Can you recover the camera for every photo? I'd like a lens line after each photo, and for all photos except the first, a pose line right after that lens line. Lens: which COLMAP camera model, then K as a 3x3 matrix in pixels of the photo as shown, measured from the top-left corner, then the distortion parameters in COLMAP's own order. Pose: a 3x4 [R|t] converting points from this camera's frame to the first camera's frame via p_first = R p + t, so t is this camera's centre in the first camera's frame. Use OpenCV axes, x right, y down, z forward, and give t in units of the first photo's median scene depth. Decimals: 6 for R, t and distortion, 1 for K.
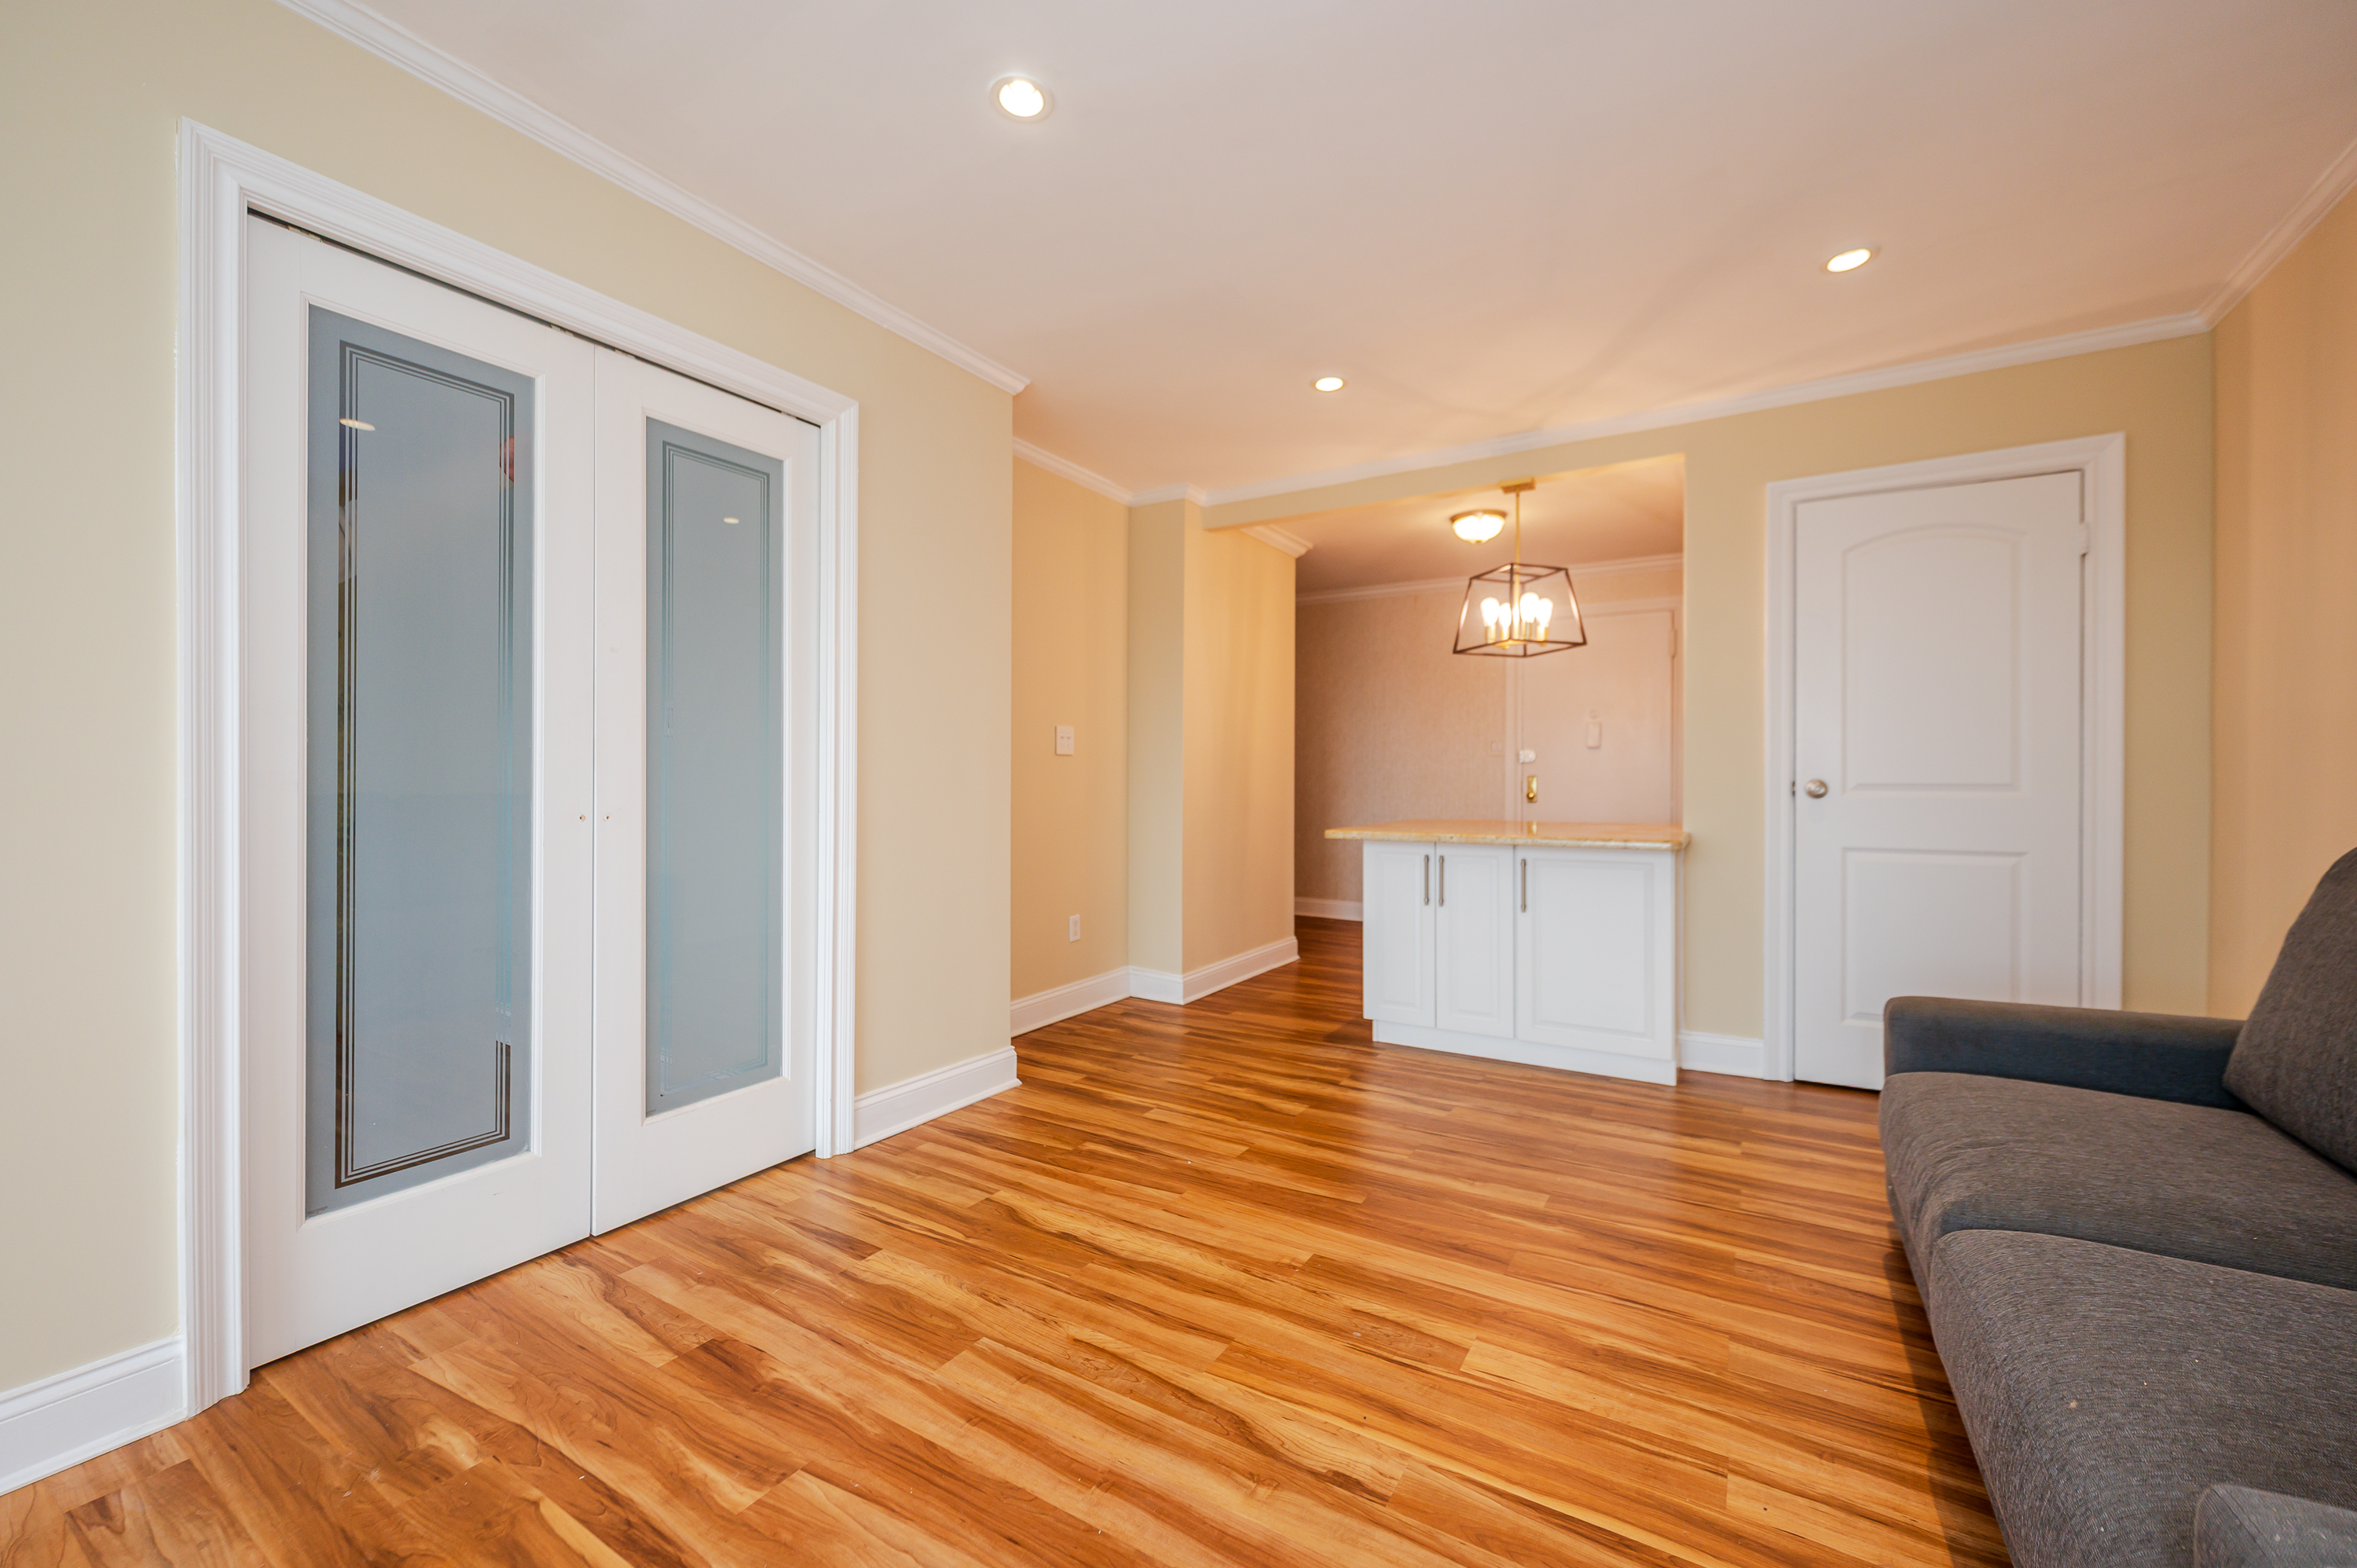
lens RADIAL K [[935.1, 0, 1186.3], [0, 935.1, 779.8], [0, 0, 1]] dist [0.000848, -0.001321]
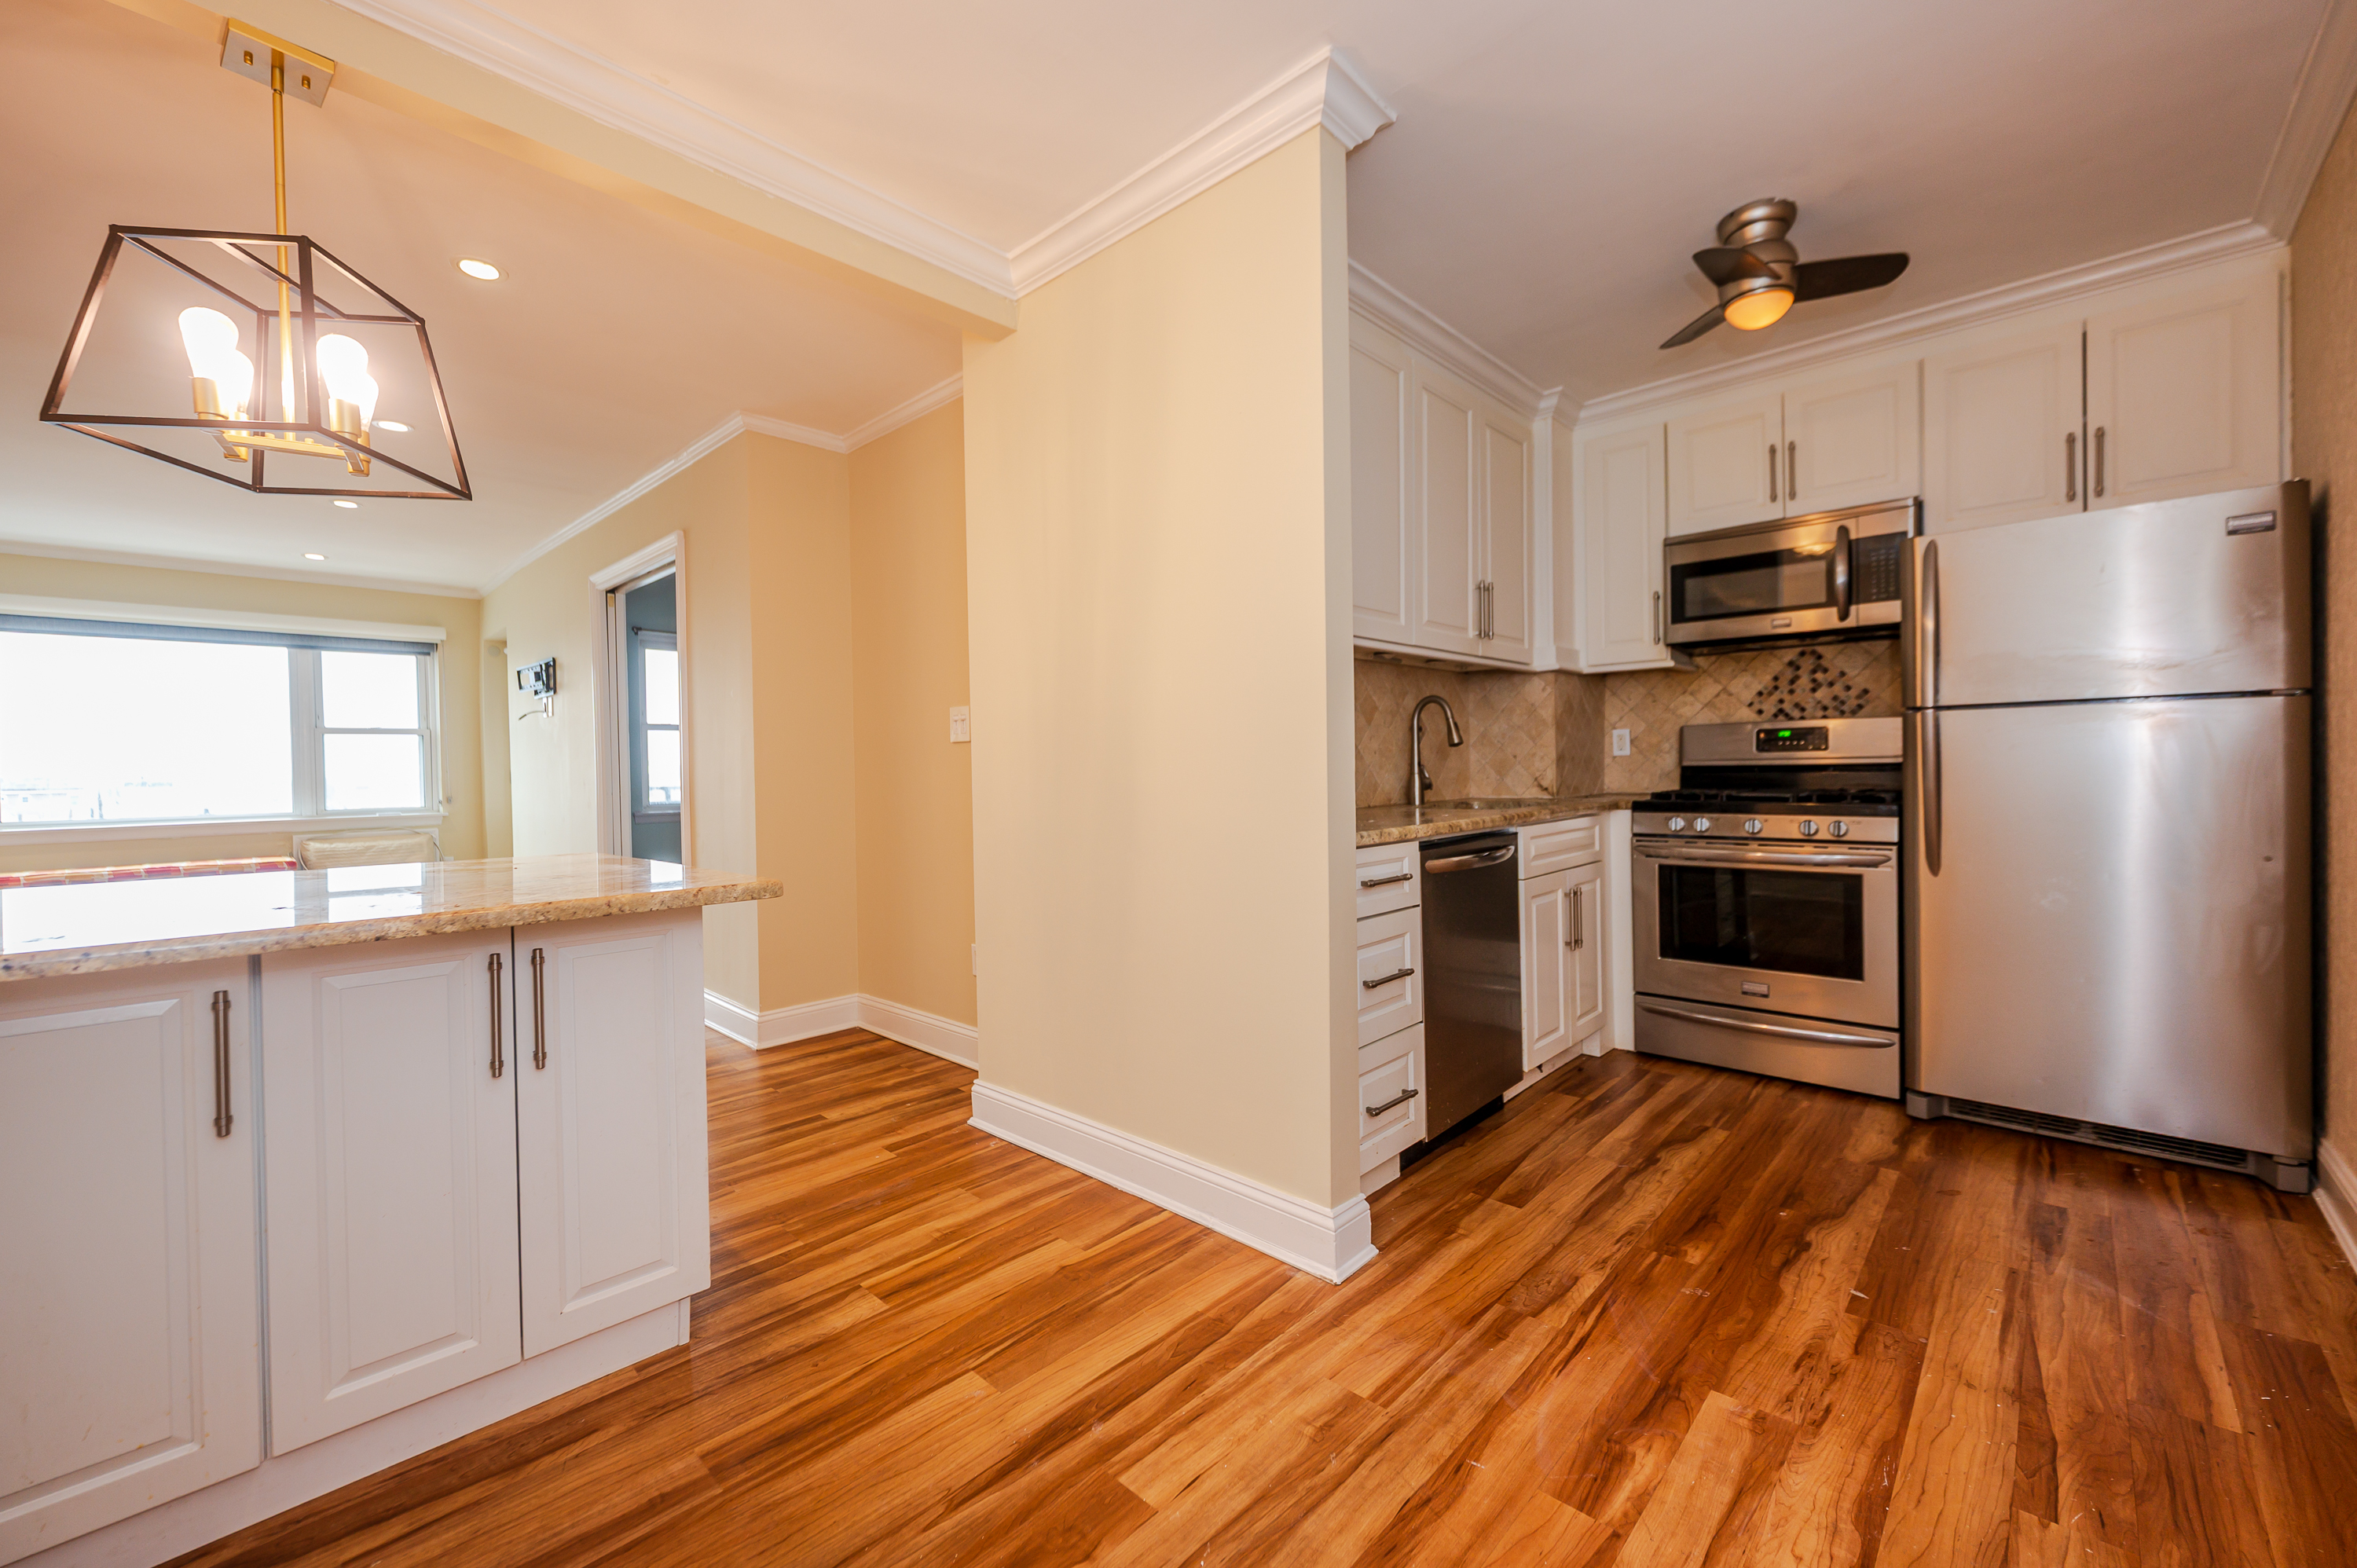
lens RADIAL K [[935.1, 0, 1171.3], [0, 935.1, 783.3], [0, 0, 1]] dist [0.000848, -0.001321]
pose [[-0.217471, 0.017210, -0.975915, 0.809790], [0.017761, 0.999749, 0.013673, 0.003955], [0.975905, -0.014360, -0.217722, 1.770982]]
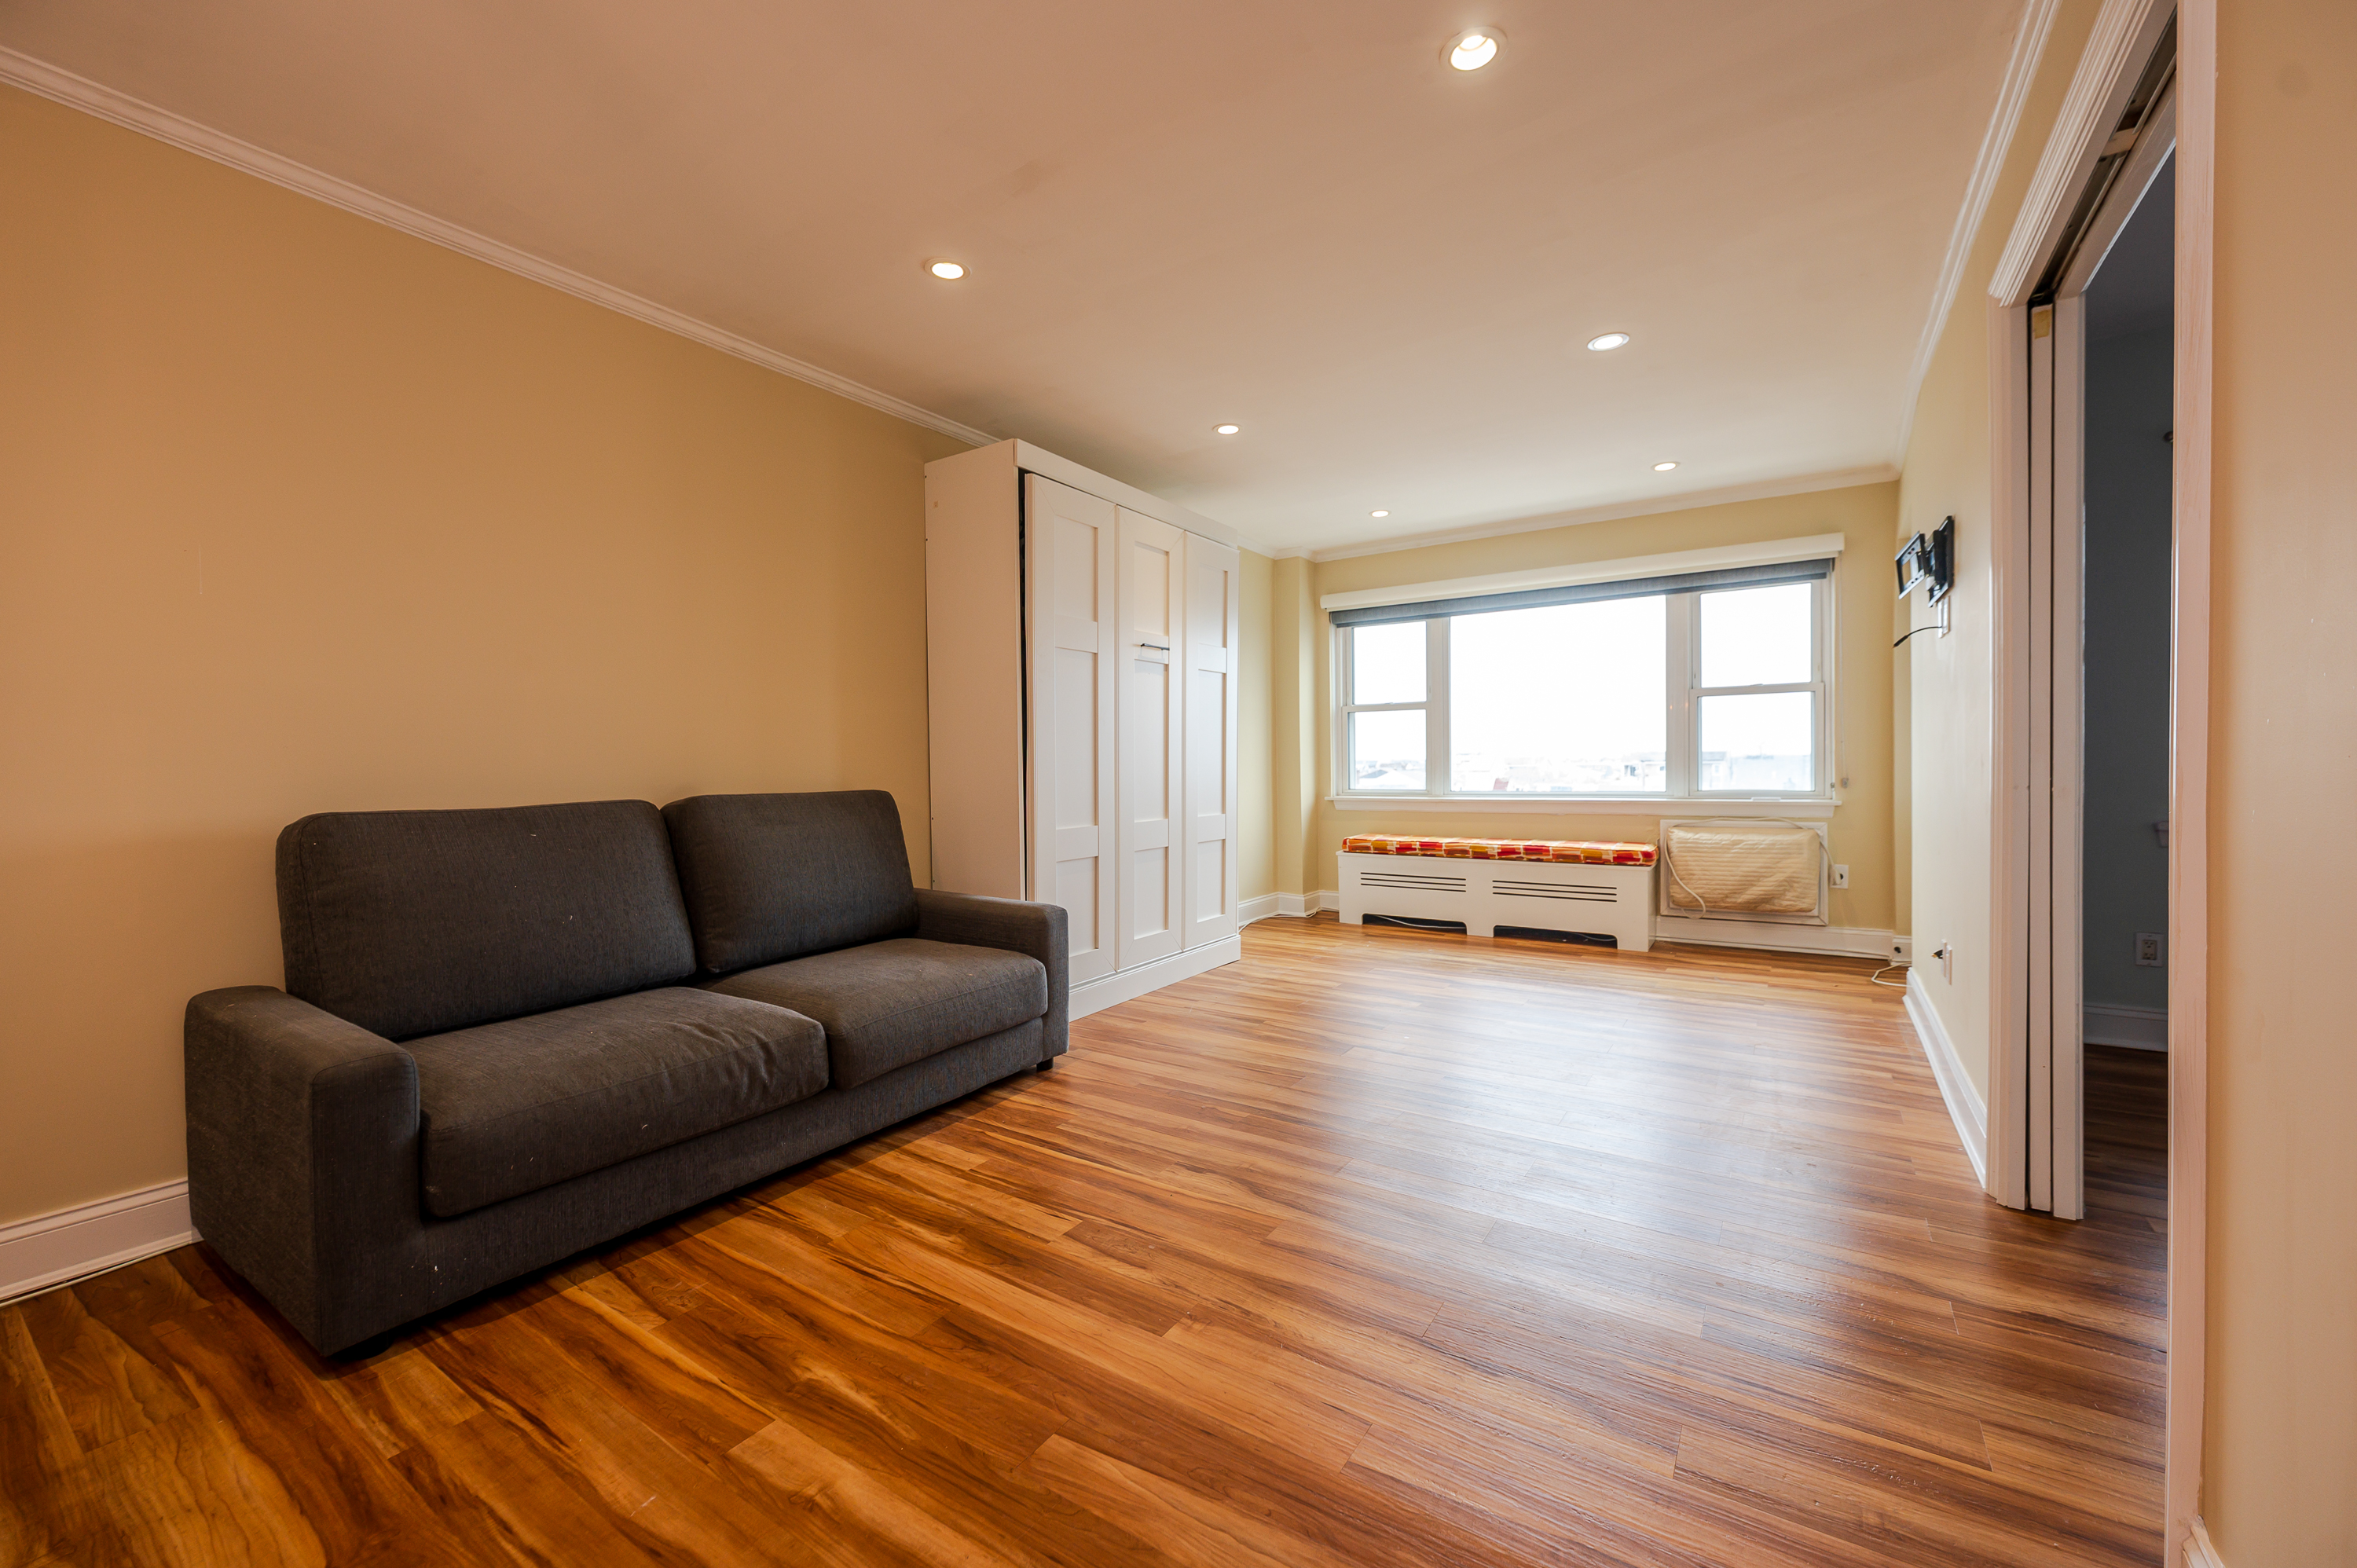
lens RADIAL K [[935.1, 0, 1190.9], [0, 935.1, 776.2], [0, 0, 1]] dist [0.000848, -0.001321]
pose [[-0.999509, 0.005645, 0.030835, 0.054735], [0.006045, 0.999899, 0.012875, 0.005855], [-0.030760, 0.013055, -0.999442, 1.191901]]
